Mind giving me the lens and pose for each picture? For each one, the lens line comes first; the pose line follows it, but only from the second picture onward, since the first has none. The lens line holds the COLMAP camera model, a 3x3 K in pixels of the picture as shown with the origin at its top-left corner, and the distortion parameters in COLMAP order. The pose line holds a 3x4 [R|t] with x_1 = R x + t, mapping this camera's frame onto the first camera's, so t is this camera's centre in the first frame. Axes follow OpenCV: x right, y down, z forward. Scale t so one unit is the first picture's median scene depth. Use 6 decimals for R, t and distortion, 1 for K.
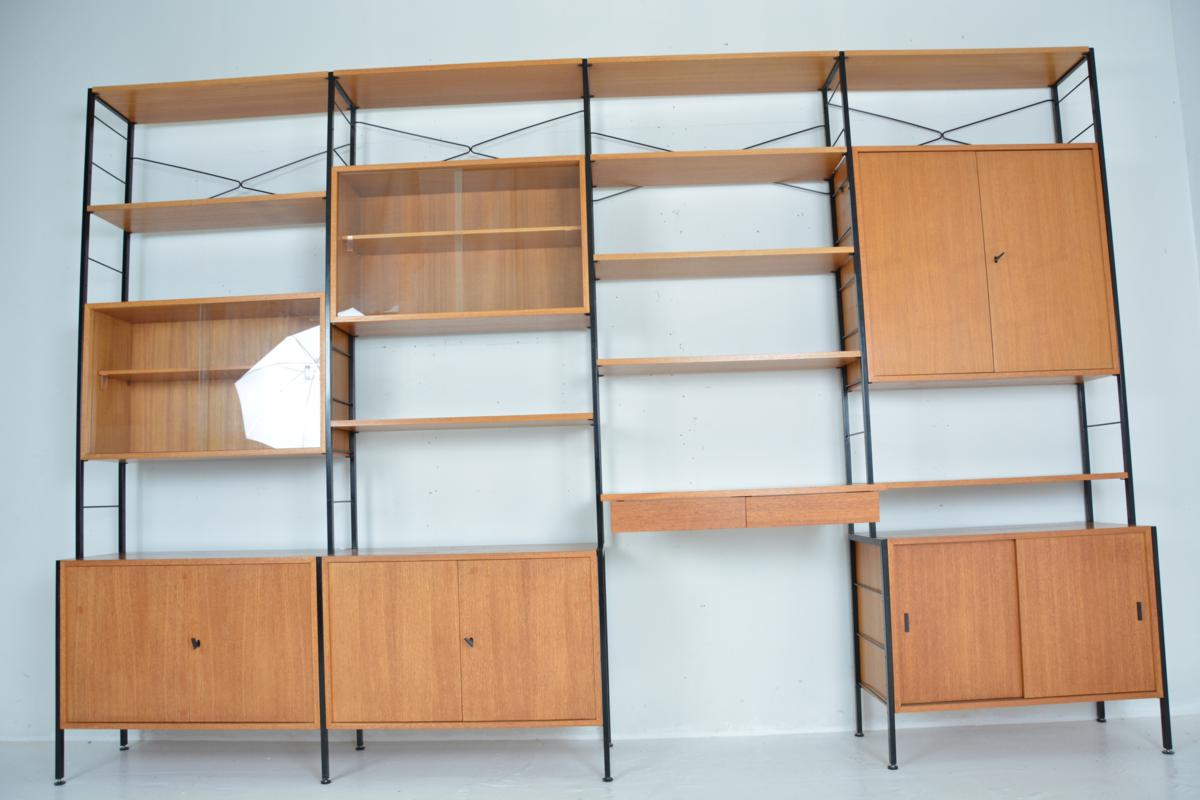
lens RADIAL K [[928.5, 0, 601.8], [0, 928.5, 405.2], [0, 0, 1]] dist [-0.156470, 0.106741]
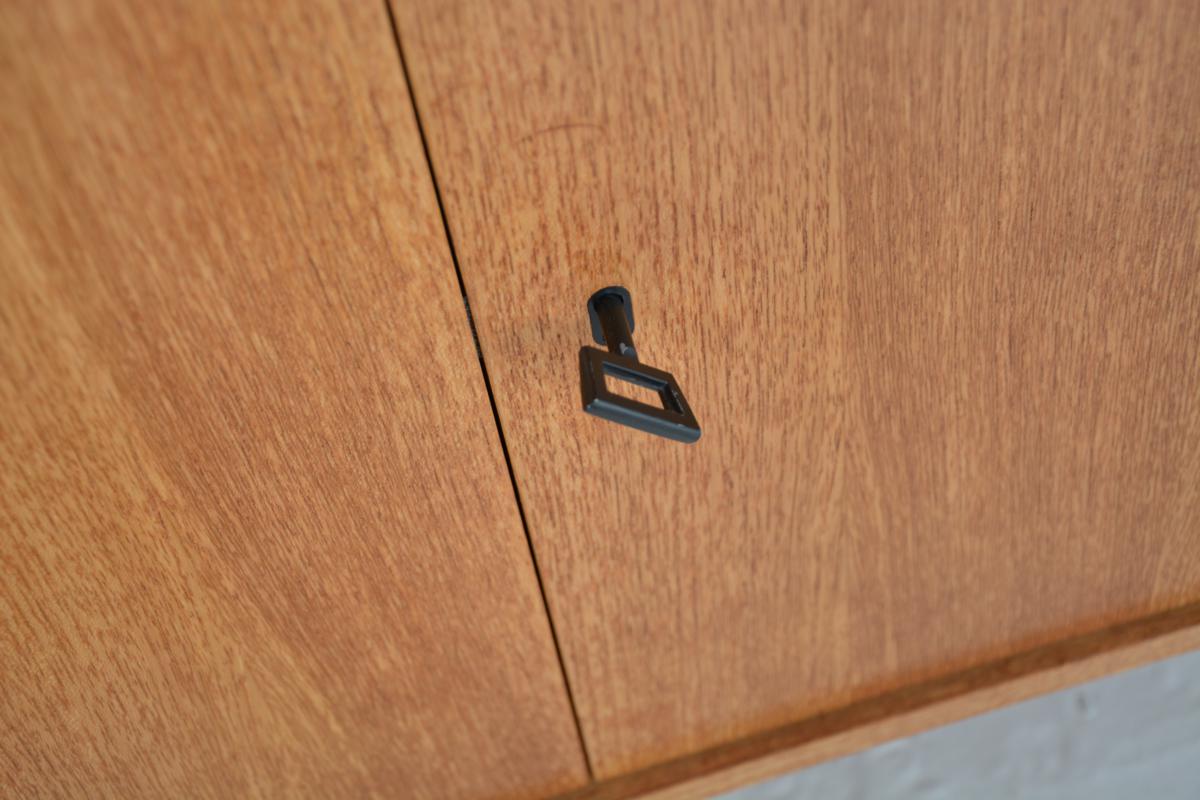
lens RADIAL K [[1856.8, 0, 594.8], [0, 1856.8, 402.3], [0, 0, 1]] dist [0.113001, 0.000000]
pose [[0.955394, -0.273851, 0.110578, -0.159079], [0.062316, 0.552915, 0.830904, 0.115710], [-0.288684, -0.786951, 0.545317, 0.870224]]
